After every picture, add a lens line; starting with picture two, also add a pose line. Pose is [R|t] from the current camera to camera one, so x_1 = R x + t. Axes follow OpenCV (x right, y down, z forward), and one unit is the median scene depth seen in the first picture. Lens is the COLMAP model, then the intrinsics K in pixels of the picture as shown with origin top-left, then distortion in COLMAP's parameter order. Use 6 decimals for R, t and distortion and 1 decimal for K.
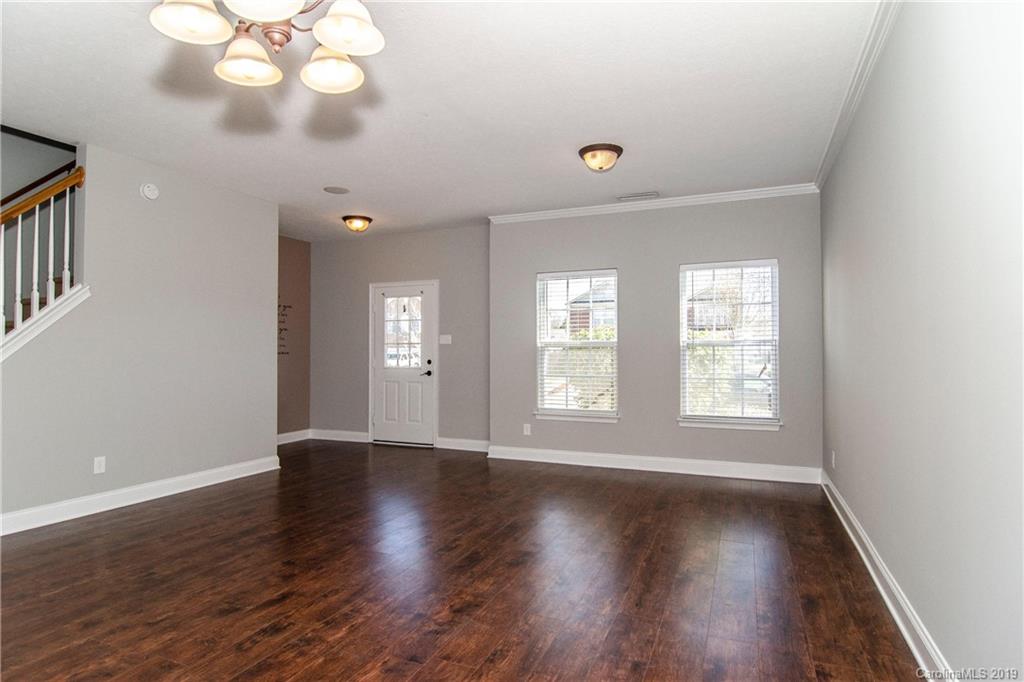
lens RADIAL K [[563.6, 0, 512.0], [0, 563.6, 341.0], [0, 0, 1]] dist [-0.001894, -0.015965]
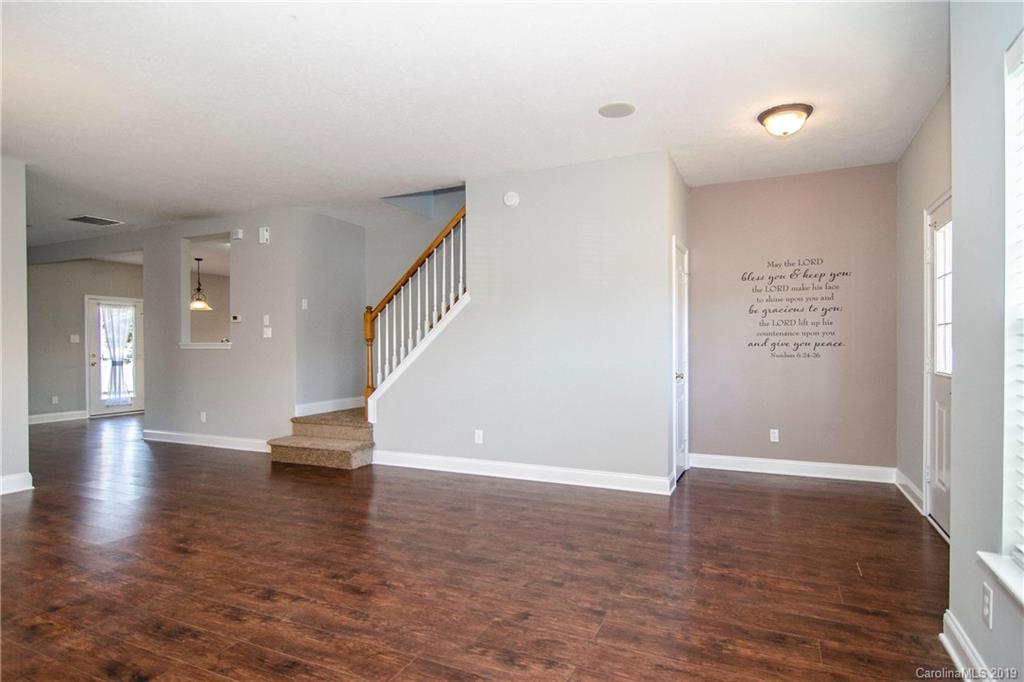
lens RADIAL K [[555.4, 0, 512.0], [0, 555.4, 341.0], [0, 0, 1]] dist [0.024238, -0.016510]
pose [[-0.048407, -0.006565, -0.998806, 0.648186], [0.025252, 0.999651, -0.007795, 0.030445], [0.998508, -0.025600, -0.048225, 1.521351]]
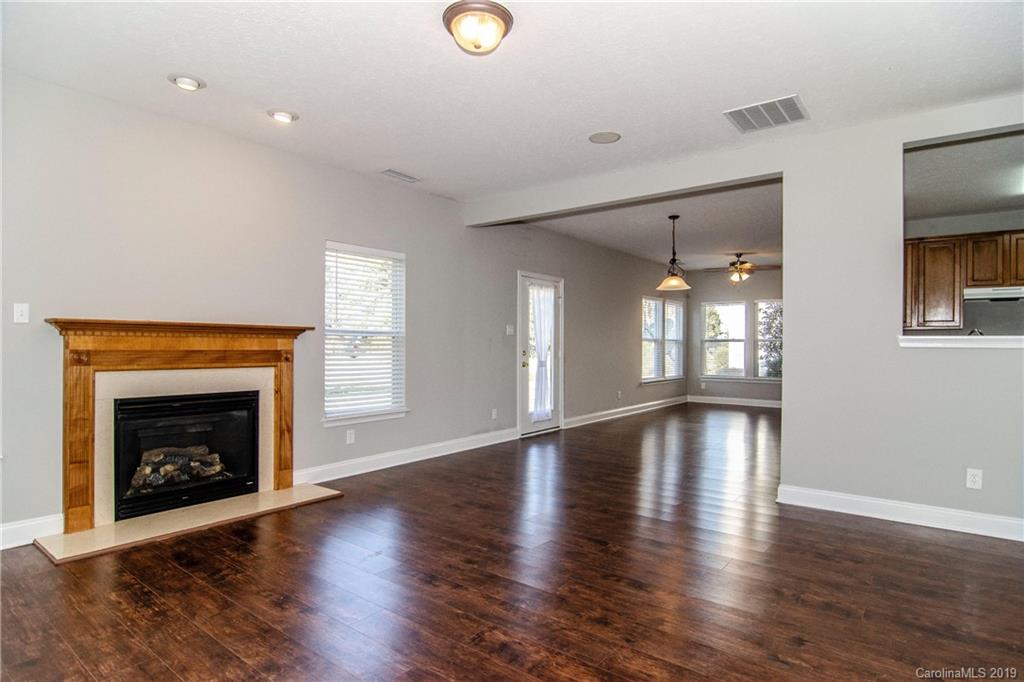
lens RADIAL K [[548.2, 0, 512.0], [0, 548.2, 341.0], [0, 0, 1]] dist [-0.003076, -0.010589]
pose [[-0.256849, -0.002415, -0.966448, -0.169107], [0.010691, 0.999929, -0.005340, -0.009488], [0.966392, -0.011704, -0.256805, -0.434138]]
